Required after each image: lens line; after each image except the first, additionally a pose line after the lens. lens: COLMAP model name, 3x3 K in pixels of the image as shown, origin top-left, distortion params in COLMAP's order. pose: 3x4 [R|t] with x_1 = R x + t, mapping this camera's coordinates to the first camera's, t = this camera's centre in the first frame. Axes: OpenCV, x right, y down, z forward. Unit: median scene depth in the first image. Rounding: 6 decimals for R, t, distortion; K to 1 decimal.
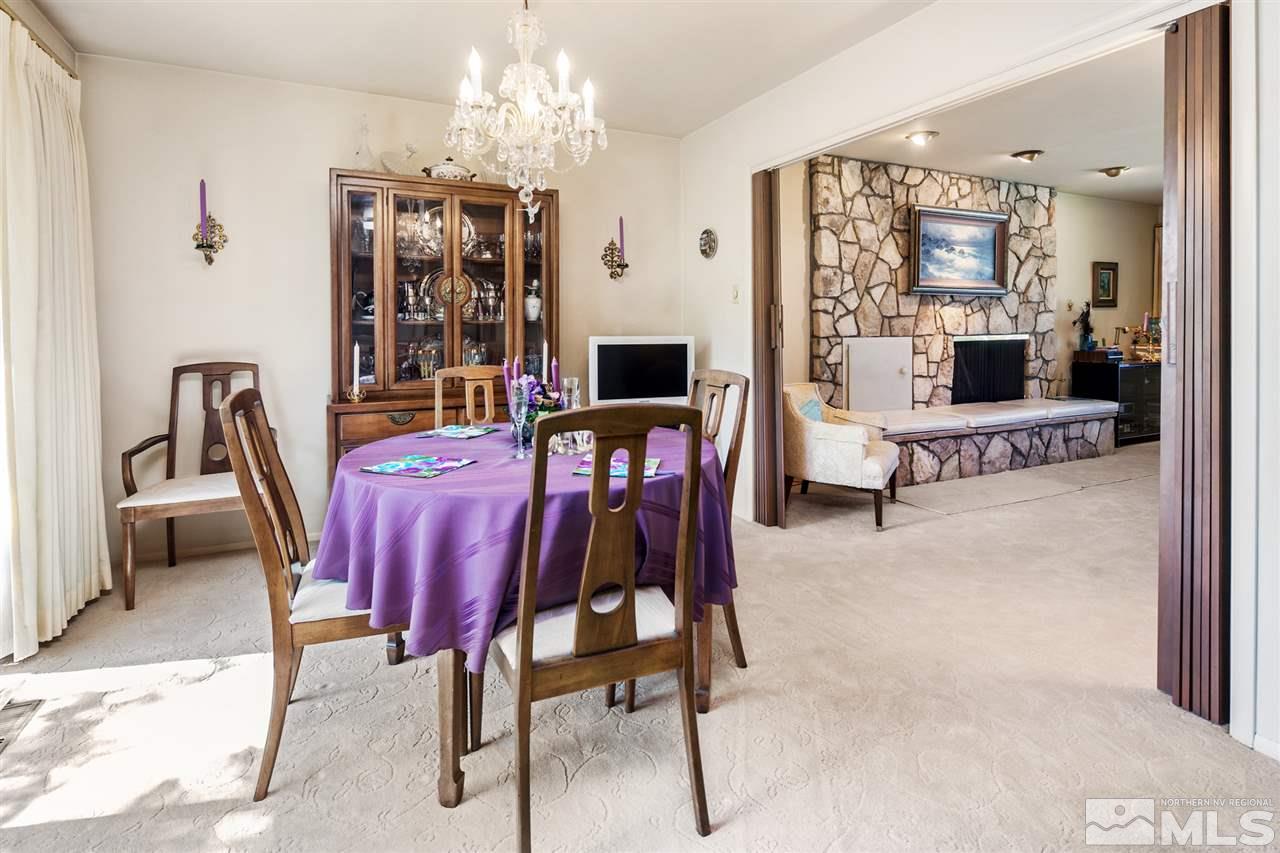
lens RADIAL K [[653.7, 0, 639.0], [0, 653.7, 332.2], [0, 0, 1]] dist [0.002937, 0.000089]
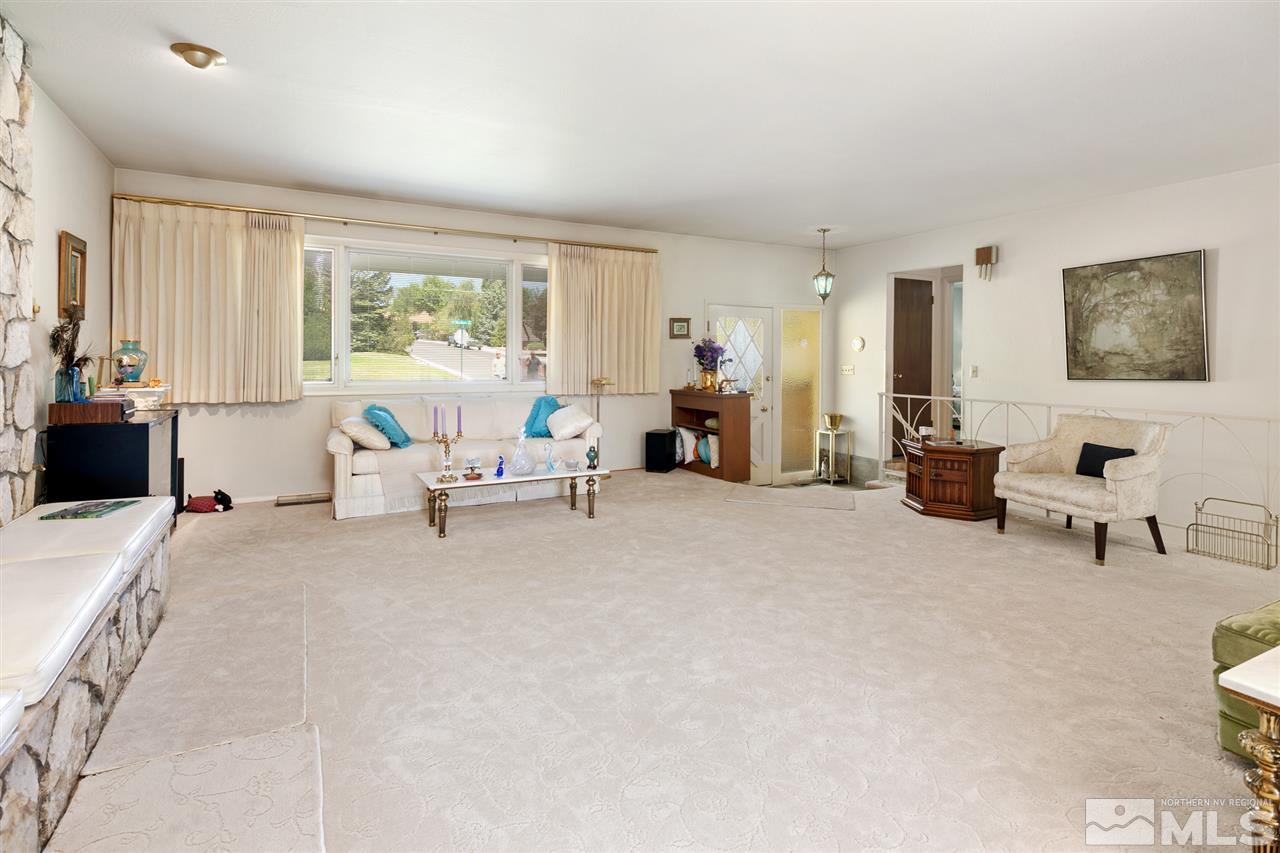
lens RADIAL K [[635.3, 0, 640.4], [0, 635.3, 358.9], [0, 0, 1]] dist [0.000823, 0.000110]
pose [[-0.044778, 0.001958, 0.998995, 0.203554], [0.002567, 0.999995, -0.001845, -0.003535], [-0.998994, 0.002482, -0.044783, 0.698476]]
